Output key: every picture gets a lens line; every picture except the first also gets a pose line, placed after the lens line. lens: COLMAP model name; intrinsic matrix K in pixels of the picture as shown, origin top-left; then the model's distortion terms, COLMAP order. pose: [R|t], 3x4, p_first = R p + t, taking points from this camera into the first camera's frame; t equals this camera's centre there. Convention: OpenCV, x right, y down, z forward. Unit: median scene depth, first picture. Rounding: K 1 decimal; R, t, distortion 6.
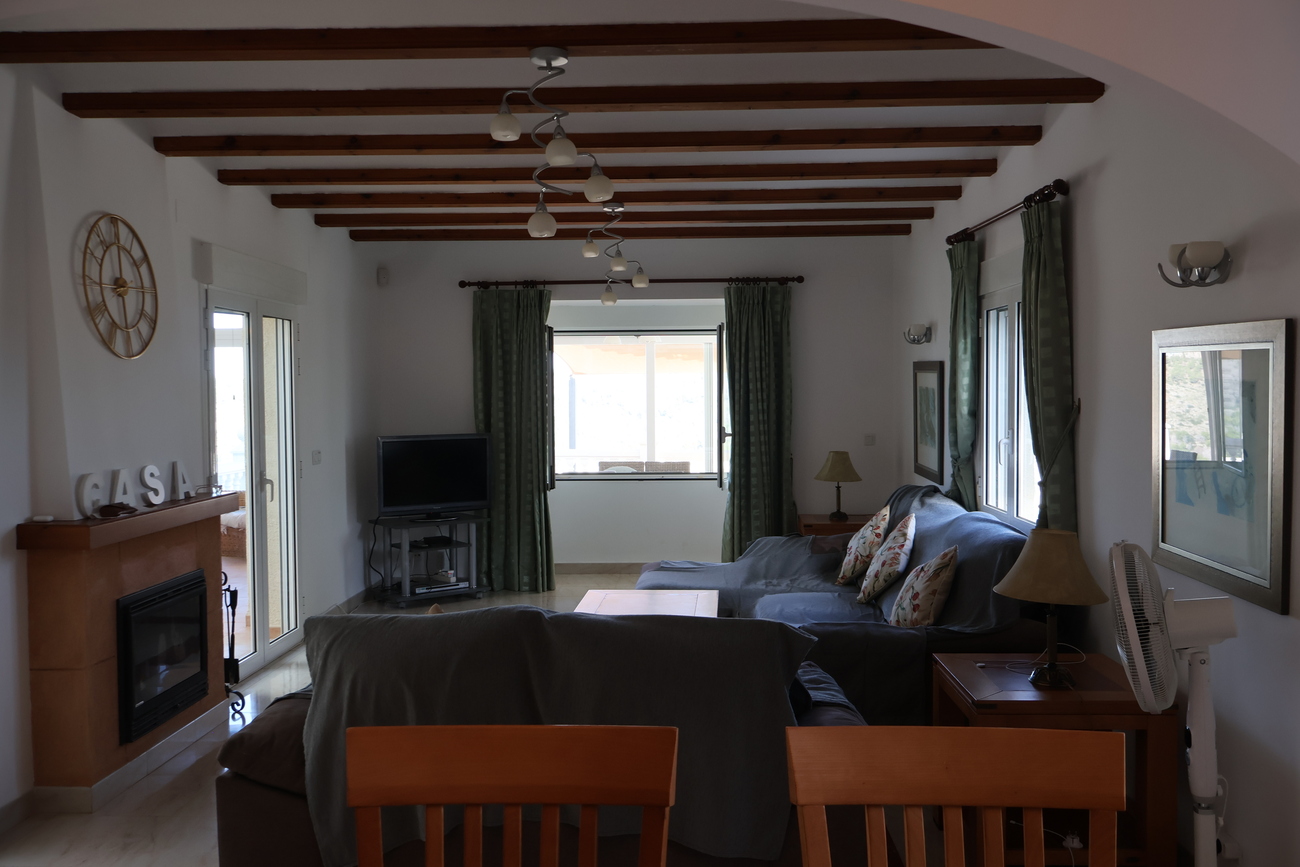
lens RADIAL K [[1077.3, 0, 650.0], [0, 1077.3, 433.5], [0, 0, 1]] dist [-0.008144, 0.005772]
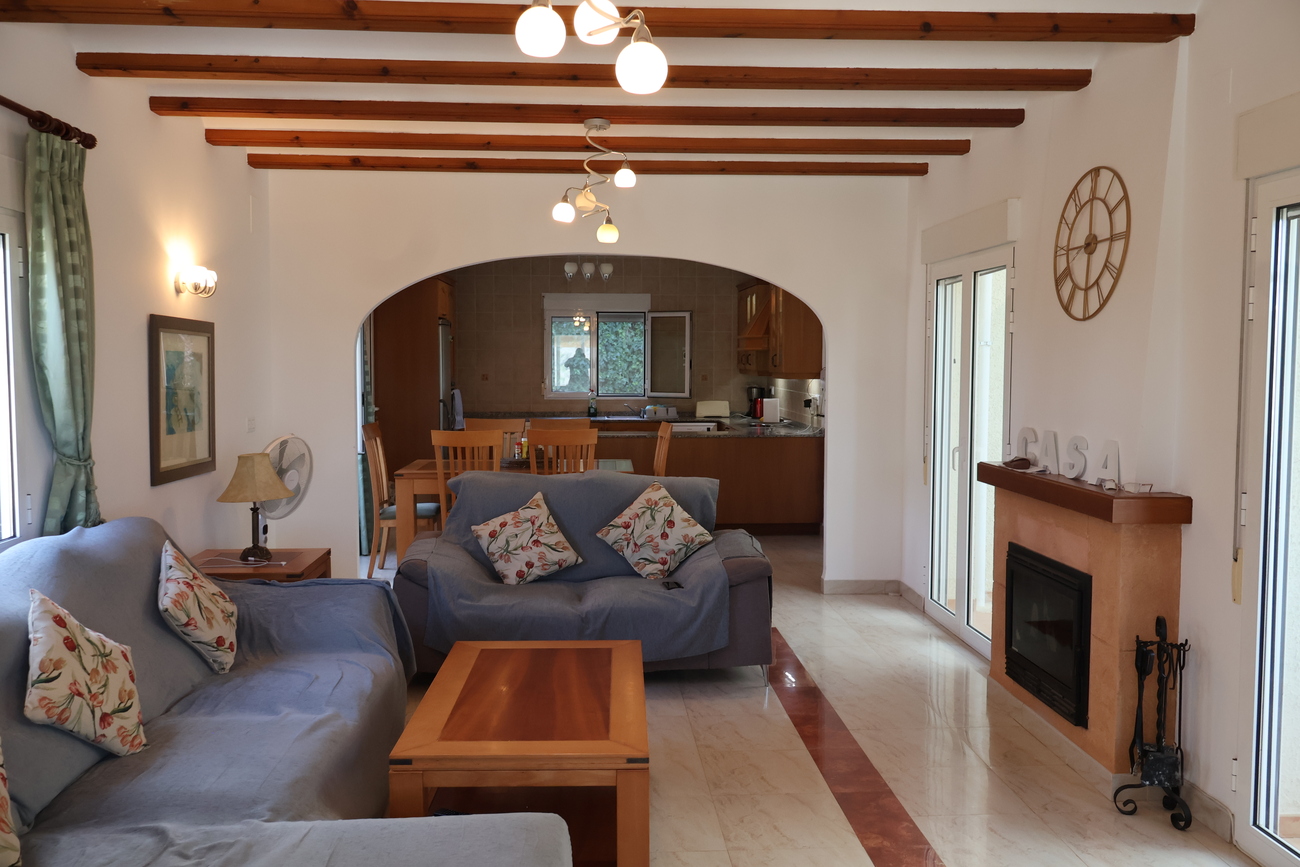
lens RADIAL K [[1077.3, 0, 650.0], [0, 1077.3, 433.5], [0, 0, 1]] dist [-0.008144, 0.005772]
pose [[-0.996511, 0.007993, -0.083083, -0.037519], [-0.001312, 0.993781, 0.111341, -0.076988], [0.083457, 0.111062, -0.990303, 1.909110]]
